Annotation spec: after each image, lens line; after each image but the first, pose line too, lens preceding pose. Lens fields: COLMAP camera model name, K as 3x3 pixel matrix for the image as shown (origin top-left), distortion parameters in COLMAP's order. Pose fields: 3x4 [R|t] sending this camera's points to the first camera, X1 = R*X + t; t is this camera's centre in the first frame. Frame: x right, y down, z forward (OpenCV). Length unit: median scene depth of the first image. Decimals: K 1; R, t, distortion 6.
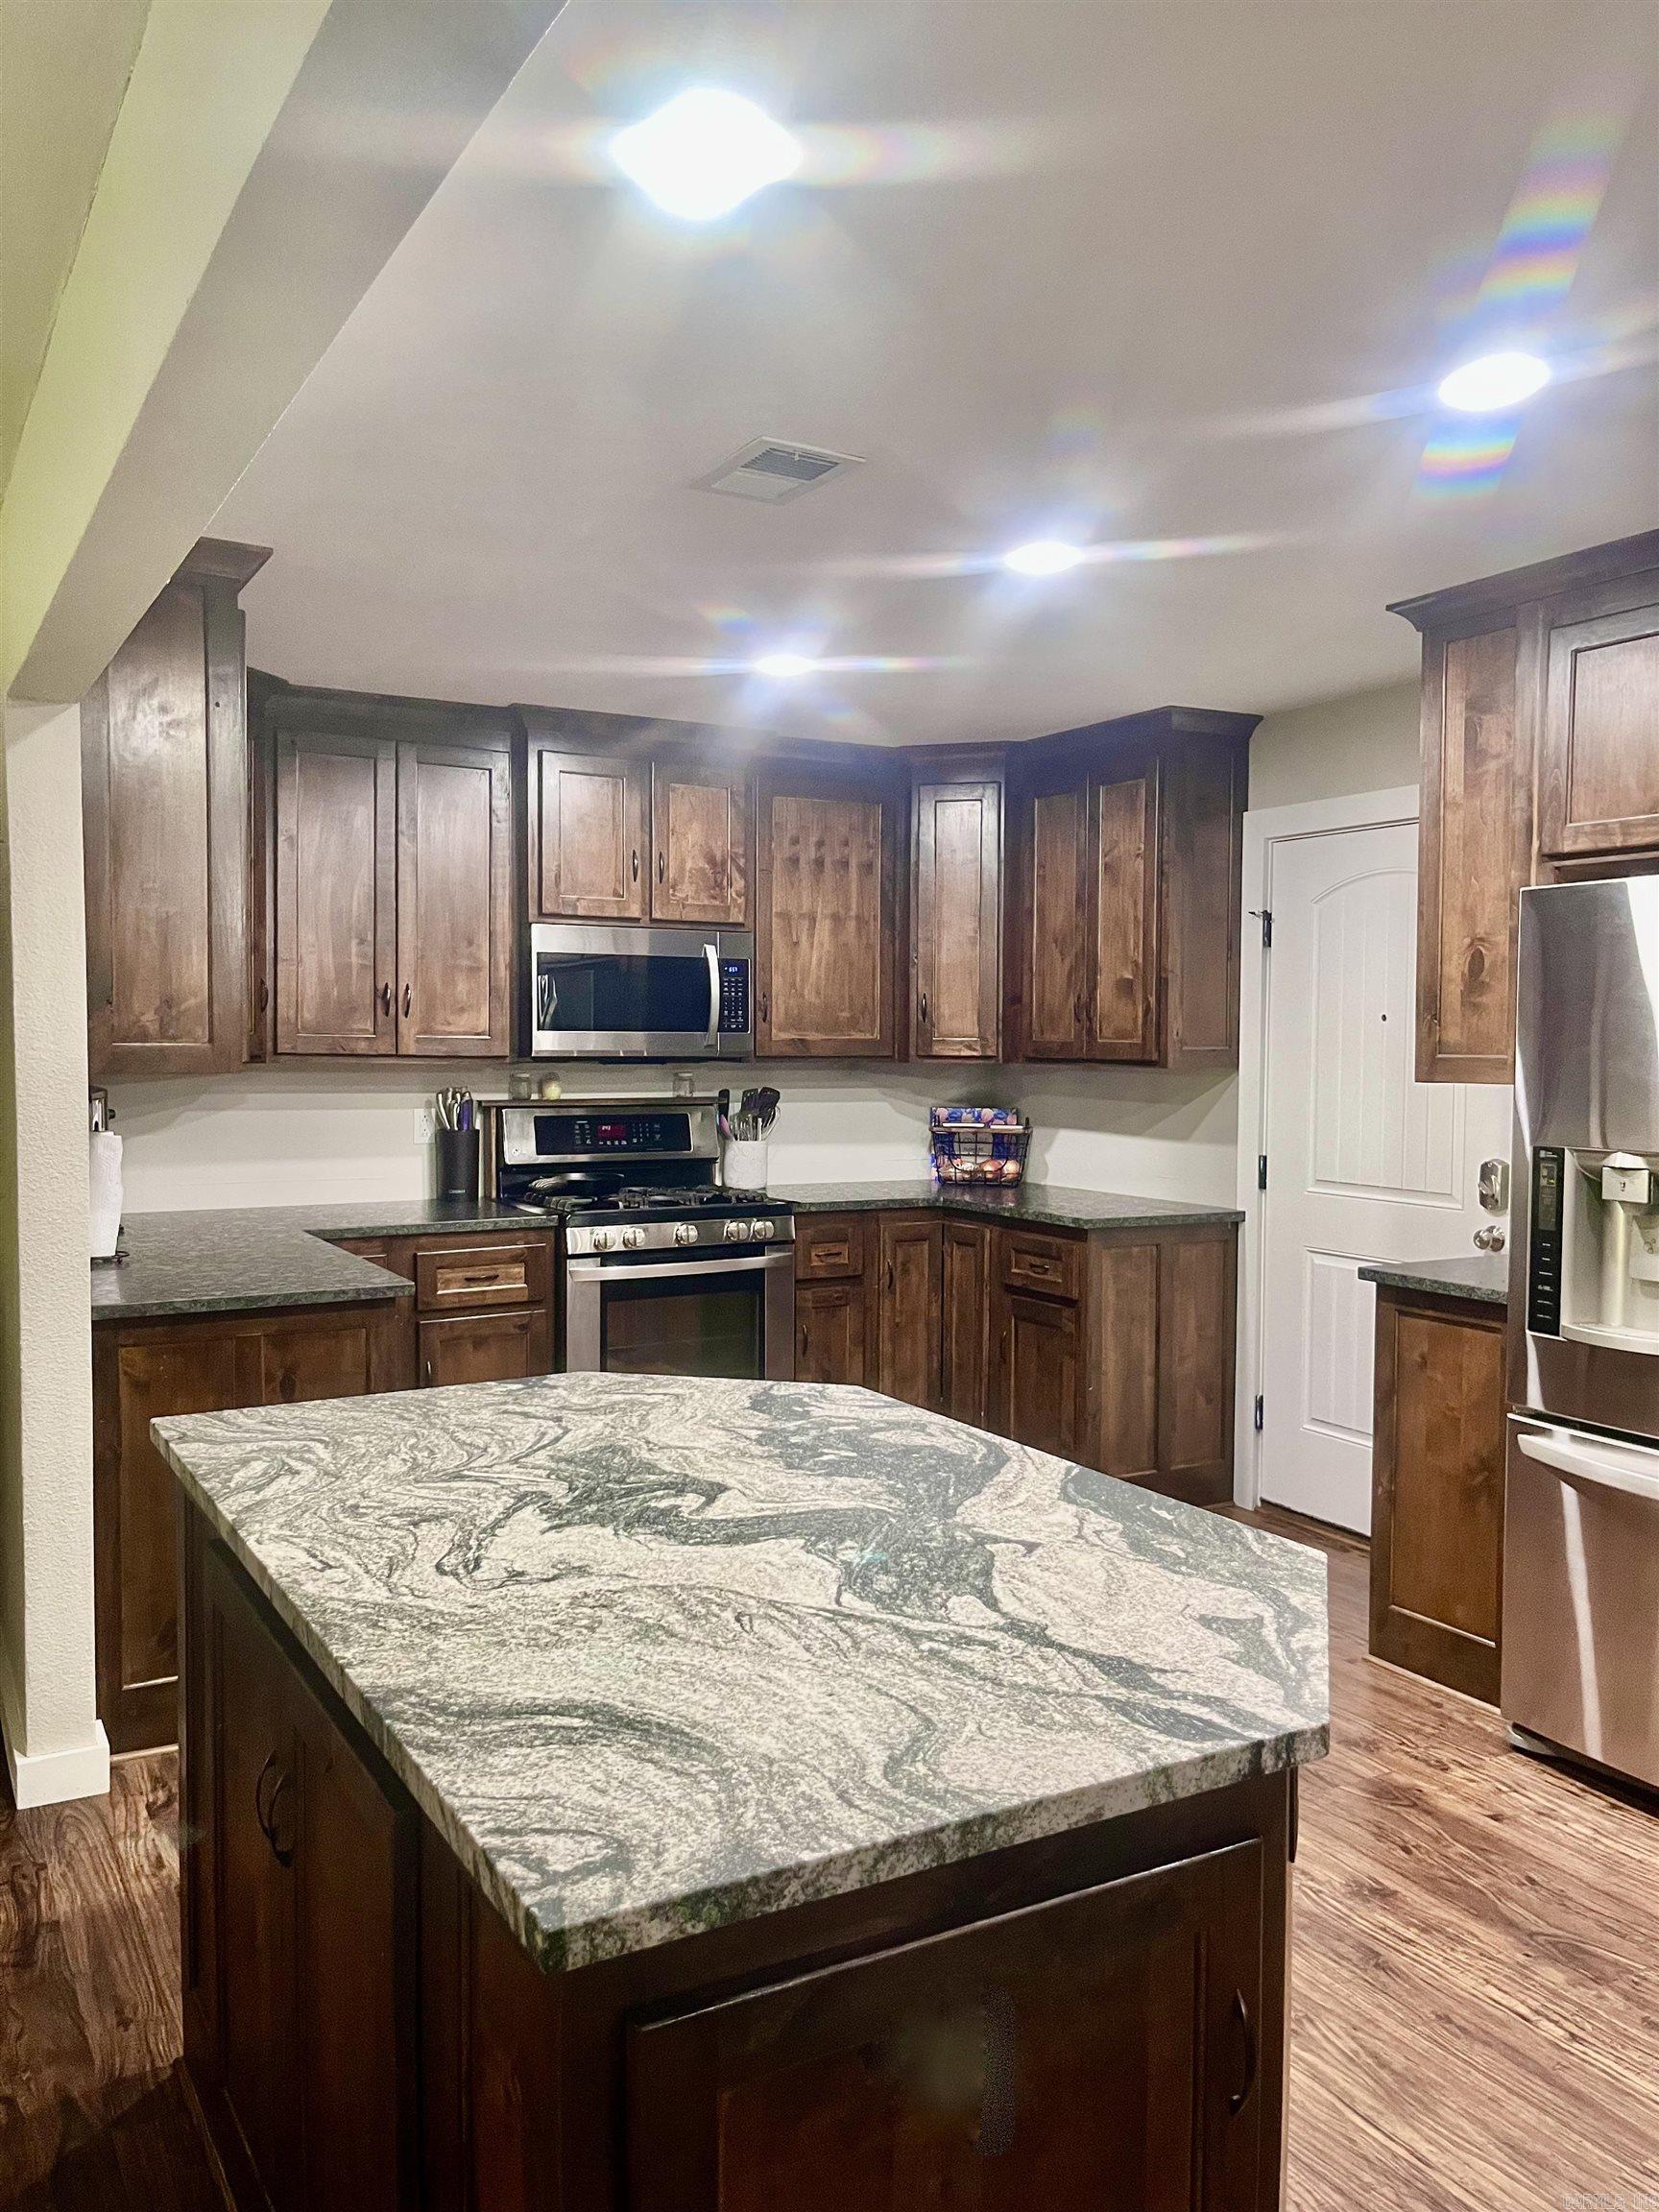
lens RADIAL K [[1680.2, 0, 829.5], [0, 1680.2, 1106.0], [0, 0, 1]] dist [0.048431, -0.080557]
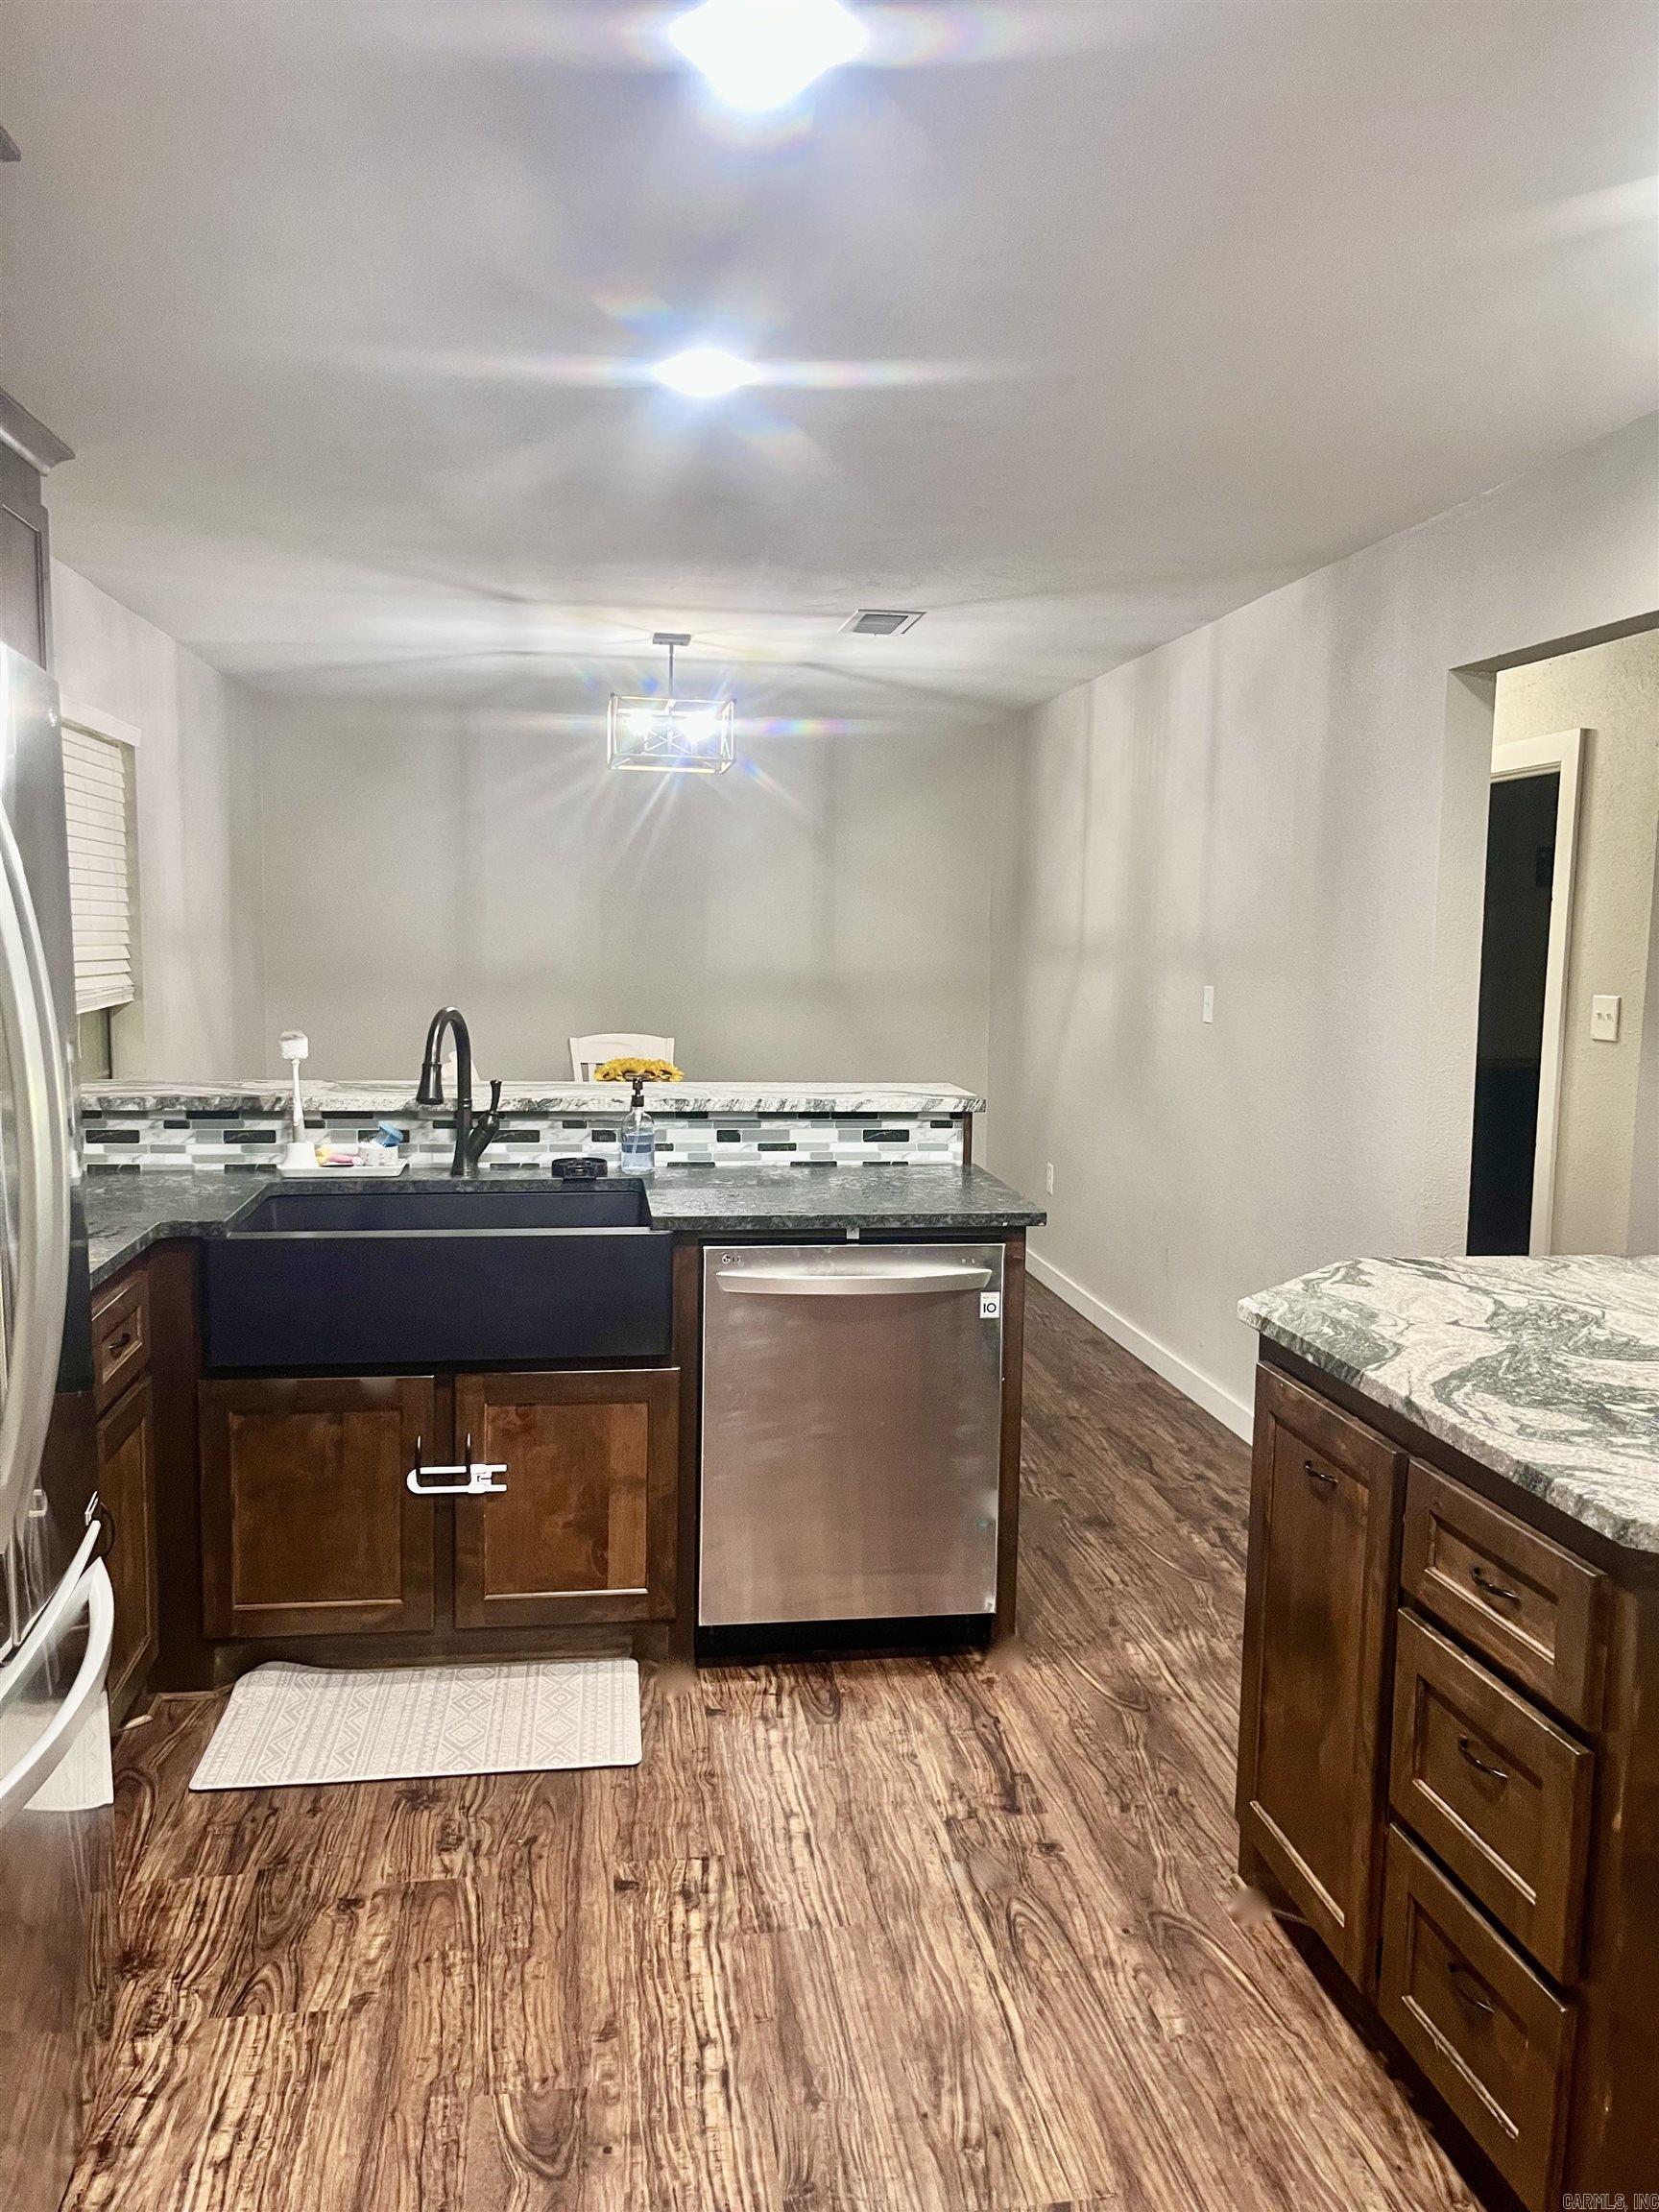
lens RADIAL K [[1671.5, 0, 829.5], [0, 1671.5, 1106.0], [0, 0, 1]] dist [0.058723, -0.096651]
pose [[-0.930325, -0.051746, 0.363068, 0.080182], [0.000428, 0.989842, 0.142172, -0.082067], [-0.366737, 0.132421, -0.920852, 1.868857]]
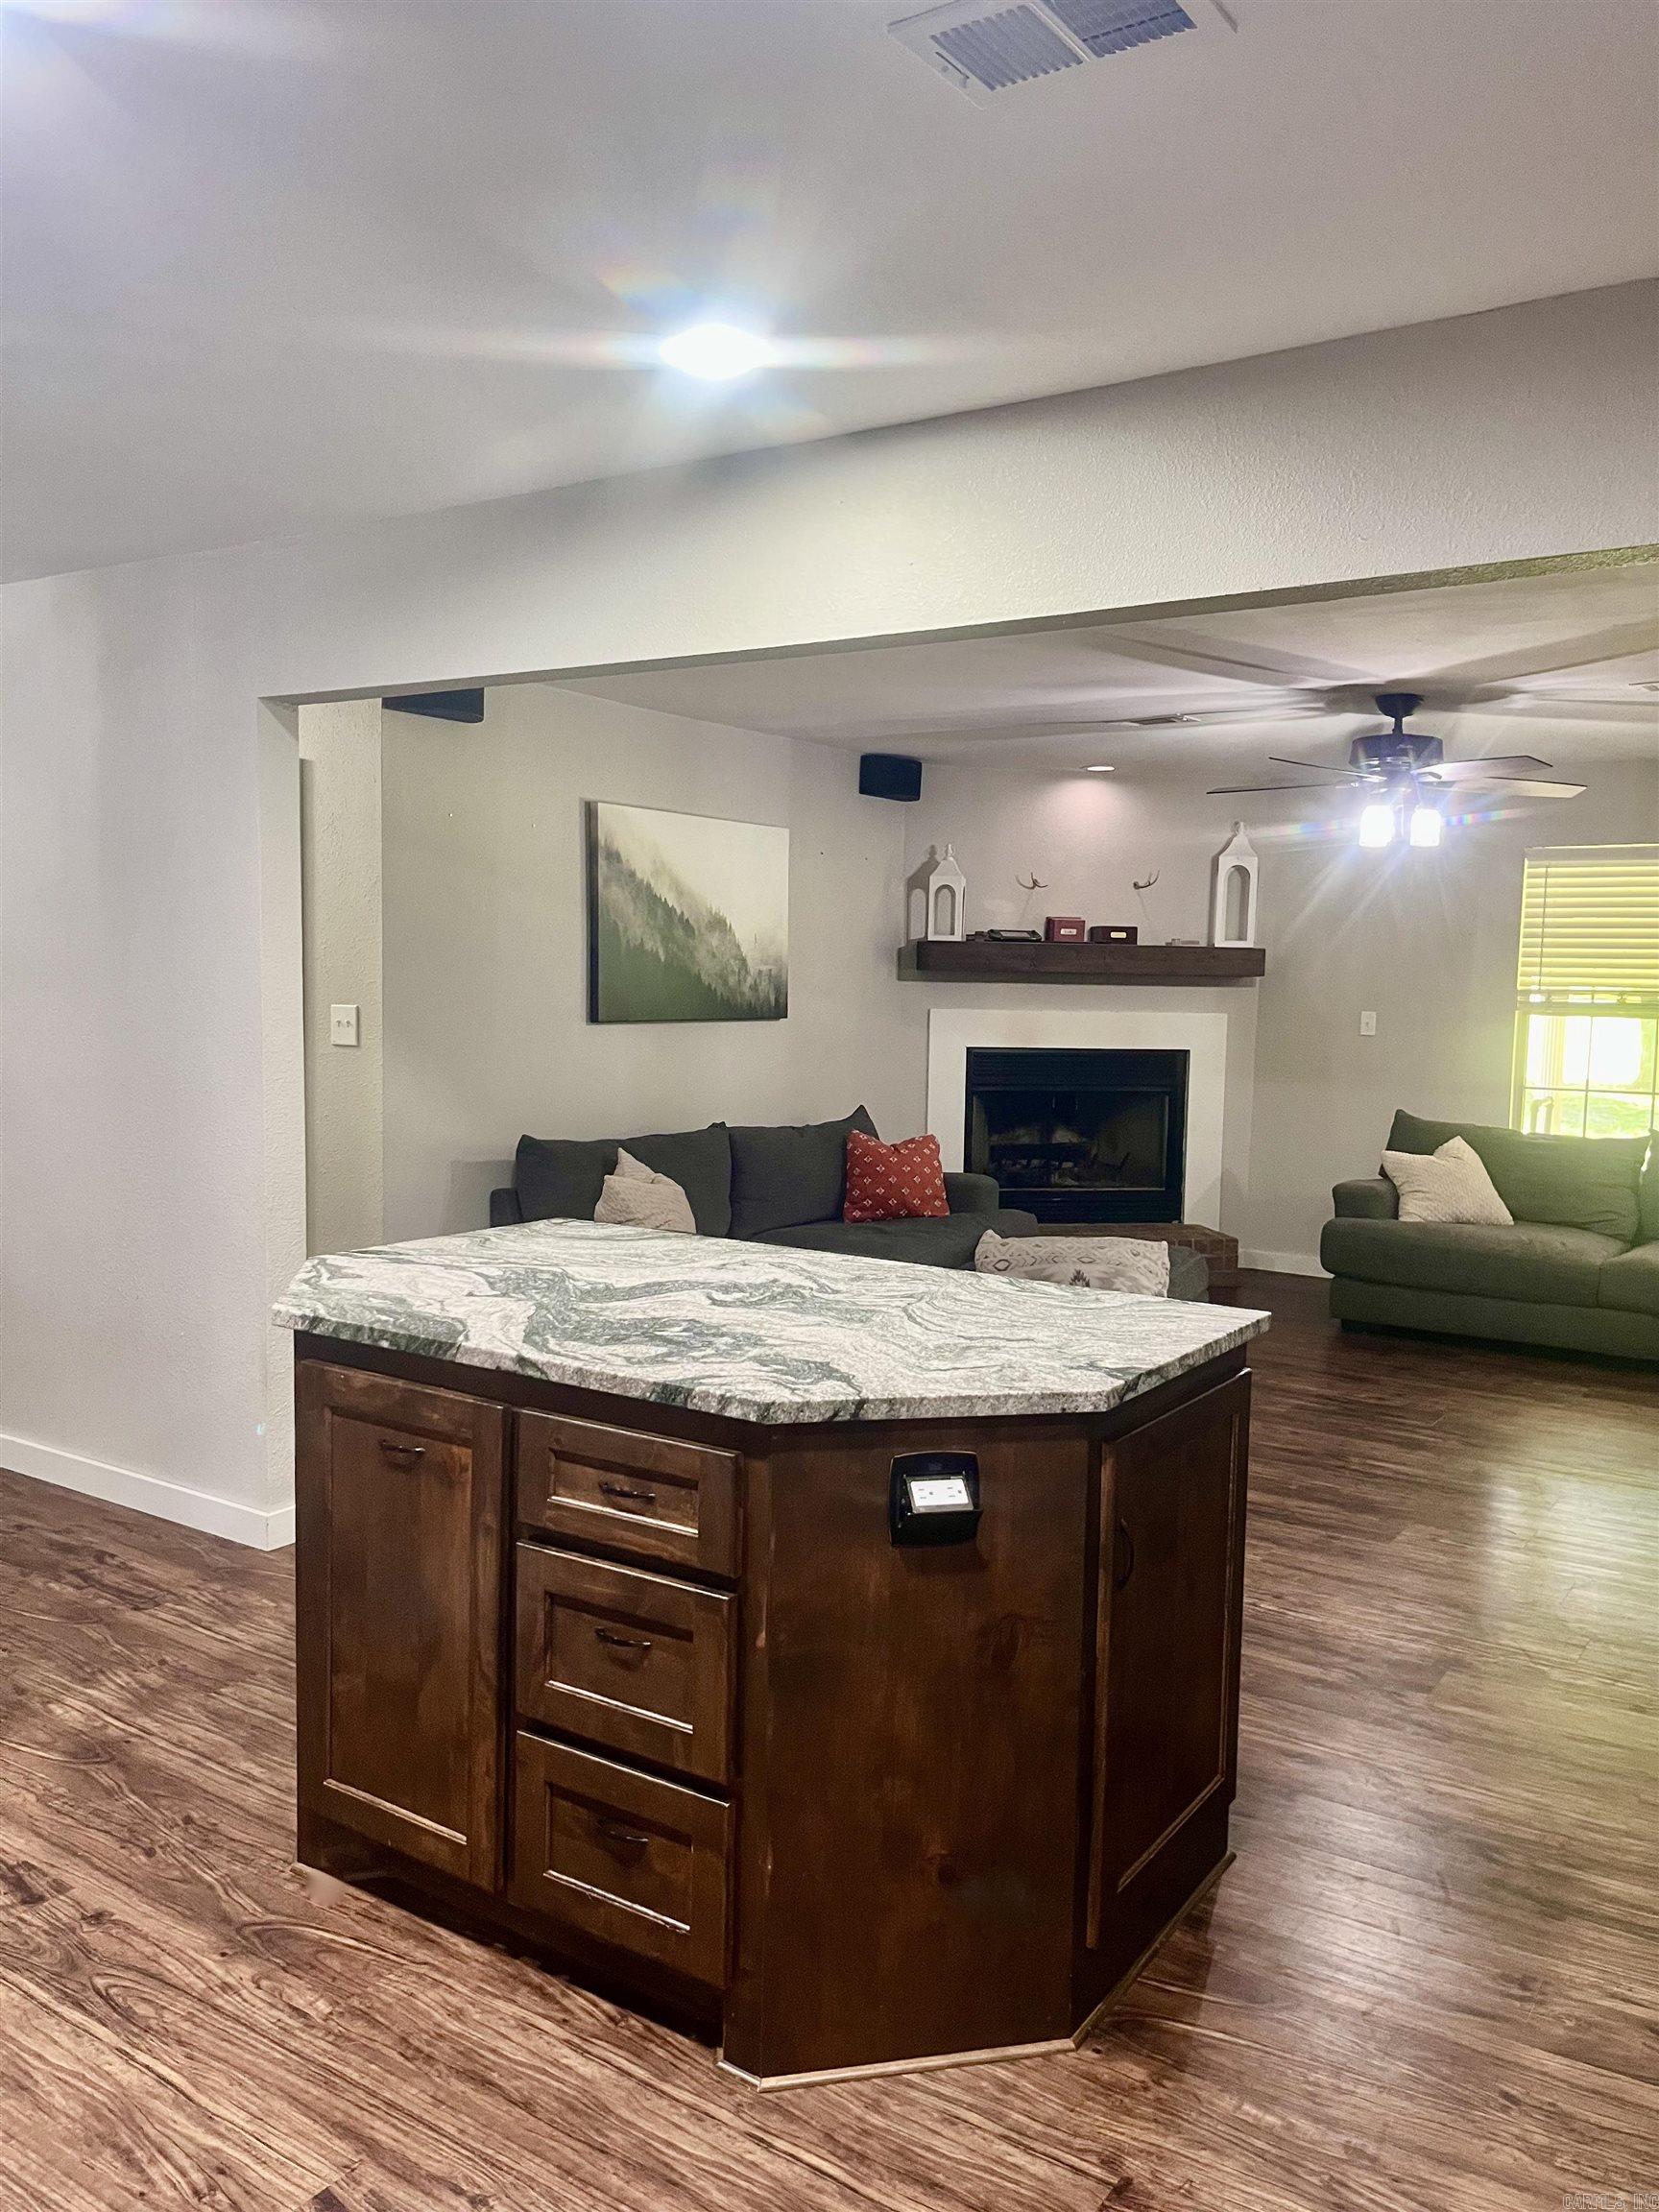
lens RADIAL K [[1682.7, 0, 865.6], [0, 1682.7, 1139.7], [0, 0, 1]] dist [0.087437, -0.144935]
pose [[-0.890841, 0.026897, -0.453518, 0.383291], [-0.041726, 0.989183, 0.140629, -0.085595], [0.452395, 0.144202, -0.880082, 1.936398]]
